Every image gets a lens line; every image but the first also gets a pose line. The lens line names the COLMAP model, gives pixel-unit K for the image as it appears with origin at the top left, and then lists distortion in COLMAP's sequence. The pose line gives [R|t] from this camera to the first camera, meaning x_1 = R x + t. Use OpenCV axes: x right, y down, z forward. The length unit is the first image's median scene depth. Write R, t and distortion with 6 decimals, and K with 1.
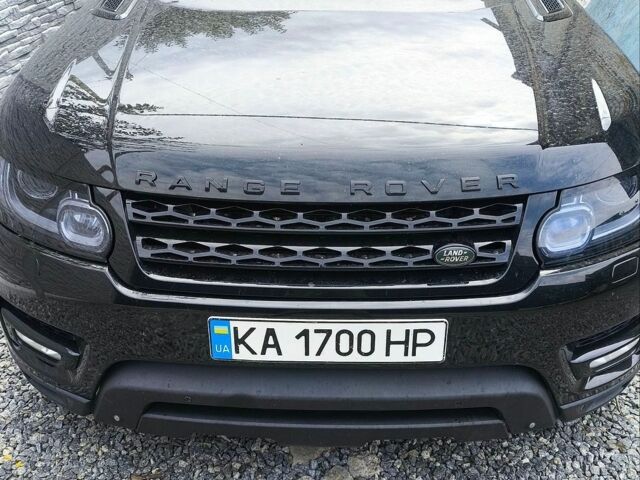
lens RADIAL K [[641.8, 0, 320.0], [0, 641.8, 240.0], [0, 0, 1]] dist [0.005380, 0.000403]
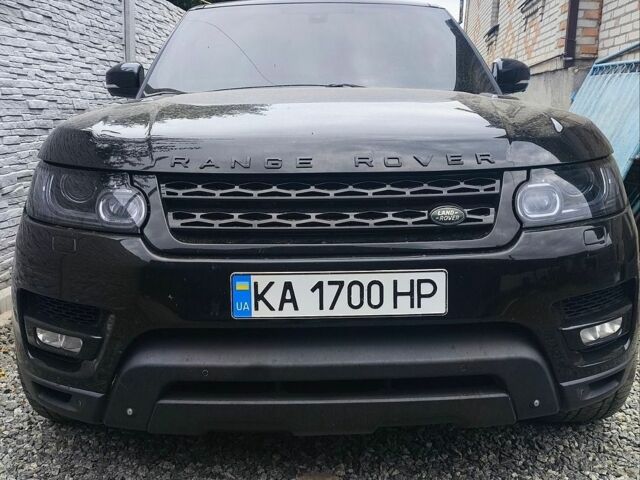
lens RADIAL K [[641.8, 0, 320.0], [0, 641.8, 240.0], [0, 0, 1]] dist [0.005380, 0.000403]
pose [[0.998839, -0.014687, 0.045882, -0.071106], [0.029987, 0.934948, -0.353516, 0.456189], [-0.037705, 0.354481, 0.934303, -0.053897]]
